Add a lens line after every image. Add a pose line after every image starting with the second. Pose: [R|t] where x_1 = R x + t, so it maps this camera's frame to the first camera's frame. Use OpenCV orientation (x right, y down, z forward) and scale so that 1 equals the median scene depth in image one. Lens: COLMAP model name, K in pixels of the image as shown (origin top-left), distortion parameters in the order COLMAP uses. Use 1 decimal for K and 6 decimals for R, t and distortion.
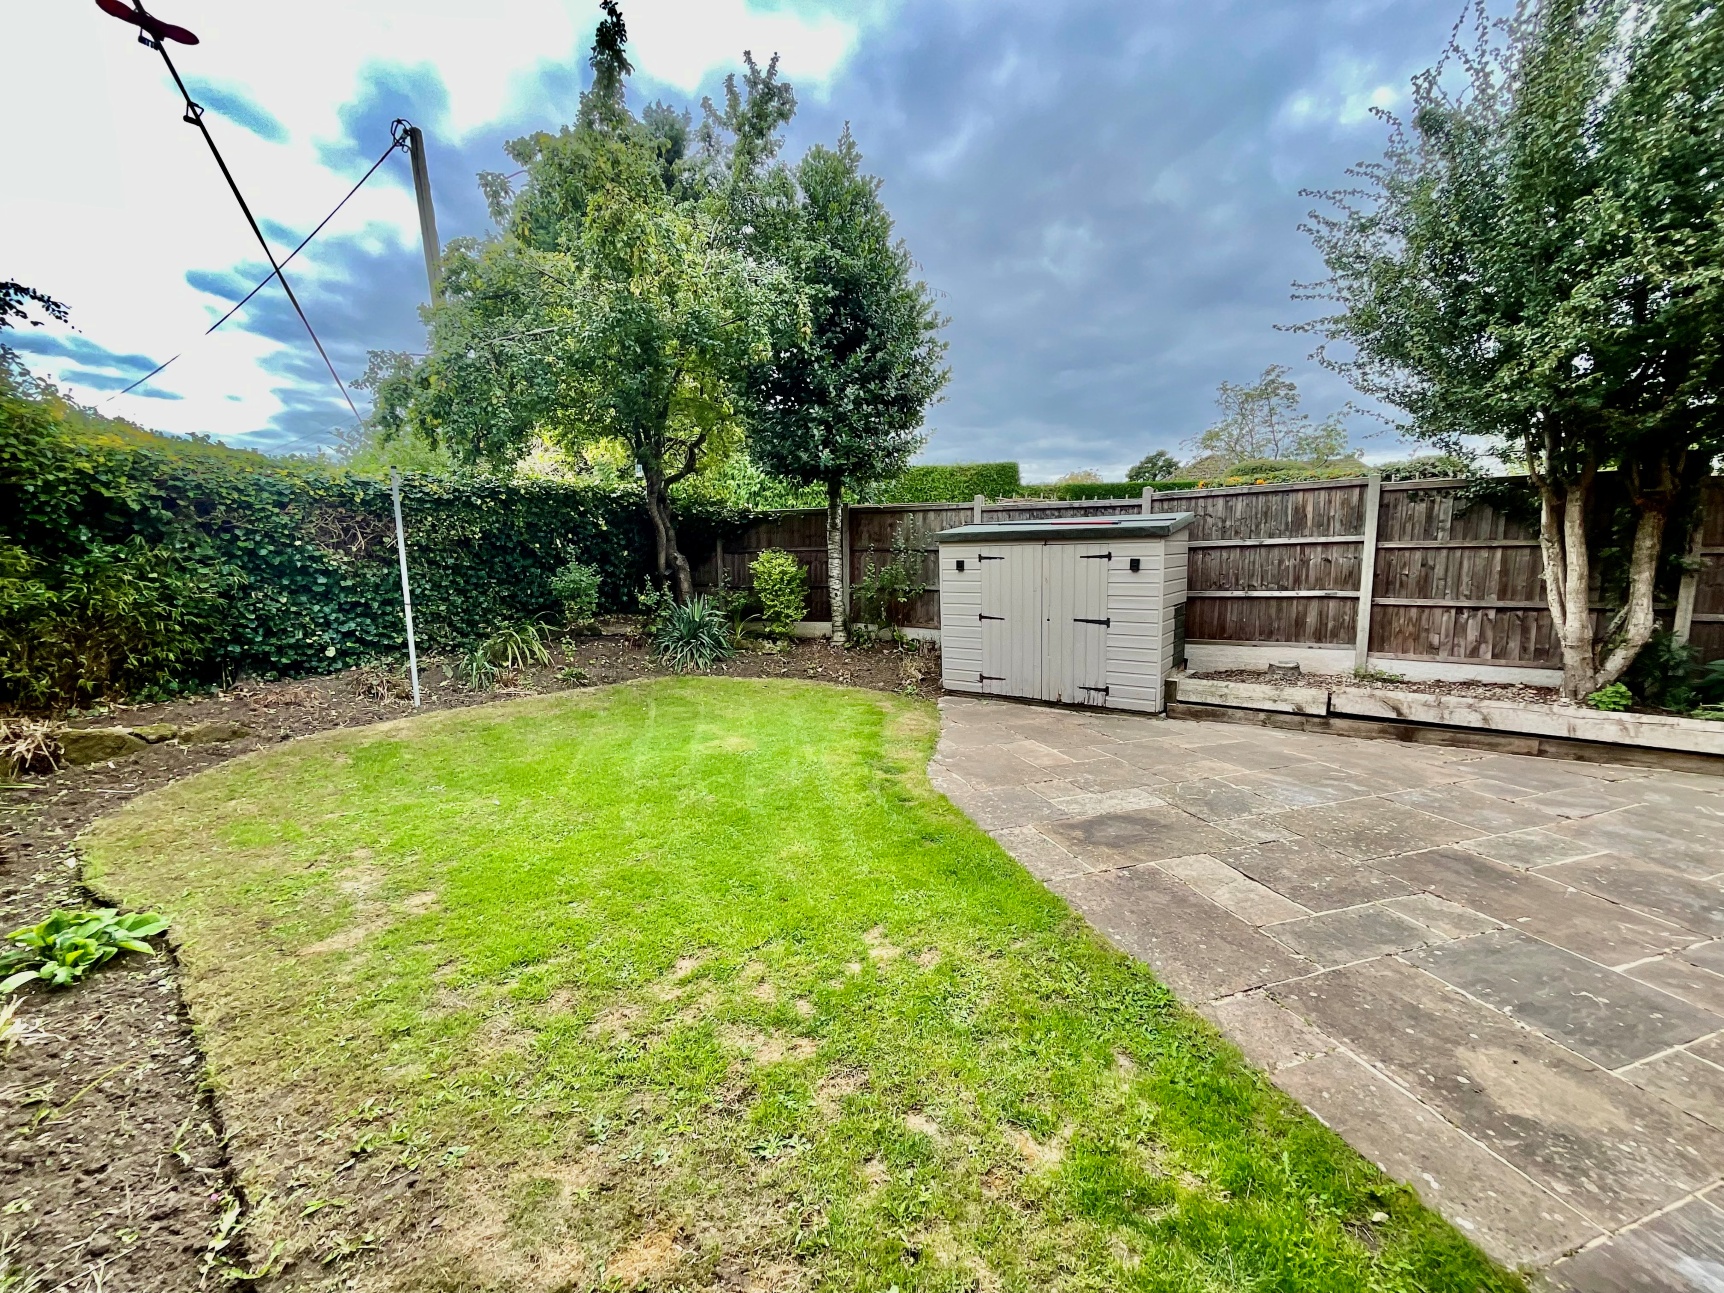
lens RADIAL K [[723.4, 0, 849.6], [0, 723.4, 650.1], [0, 0, 1]] dist [0.002592, 0.000330]
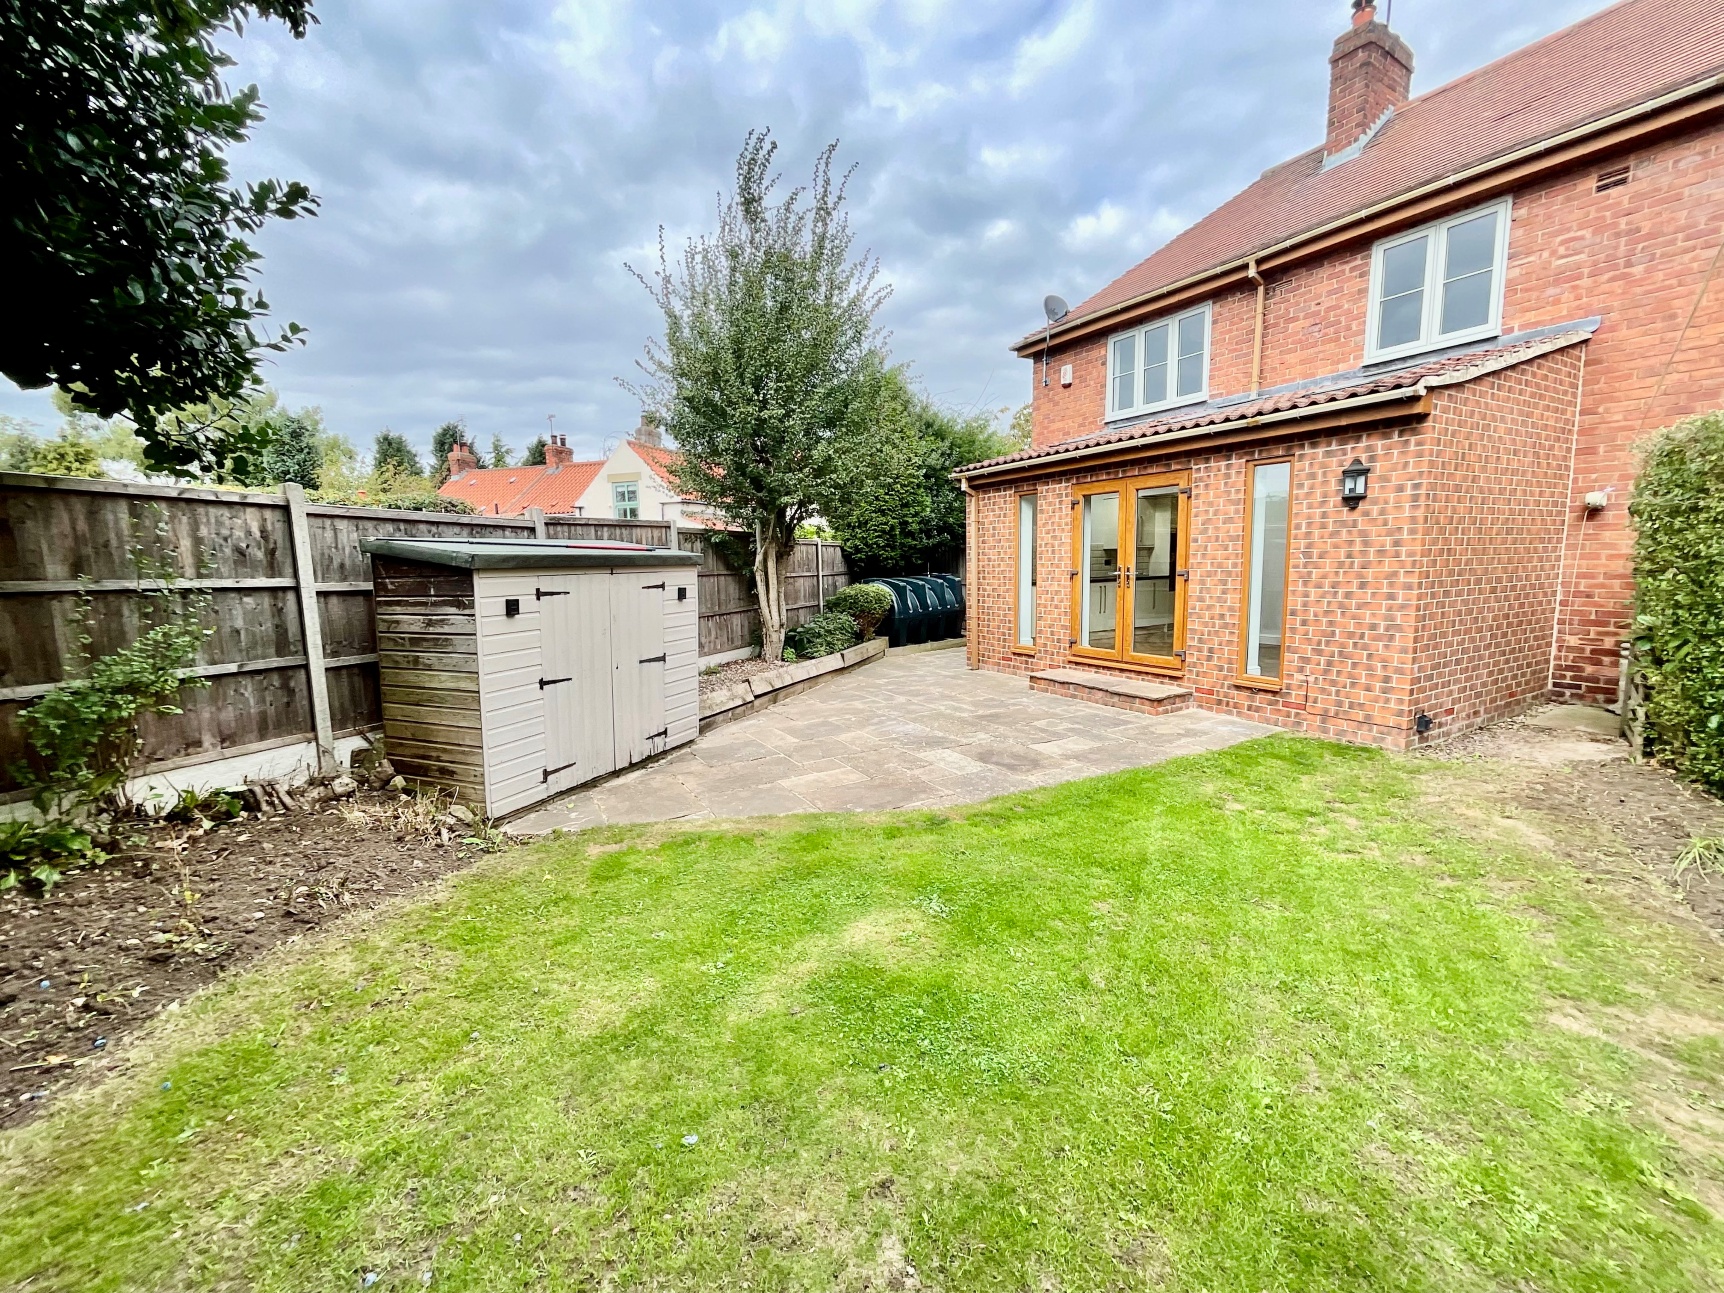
lens RADIAL K [[723.4, 0, 849.6], [0, 723.4, 650.1], [0, 0, 1]] dist [0.002592, 0.000330]
pose [[-0.255200, -0.095047, 0.962205, -0.594294], [0.155623, 0.978144, 0.137897, -0.140198], [-0.954282, 0.184933, -0.234831, 1.010058]]
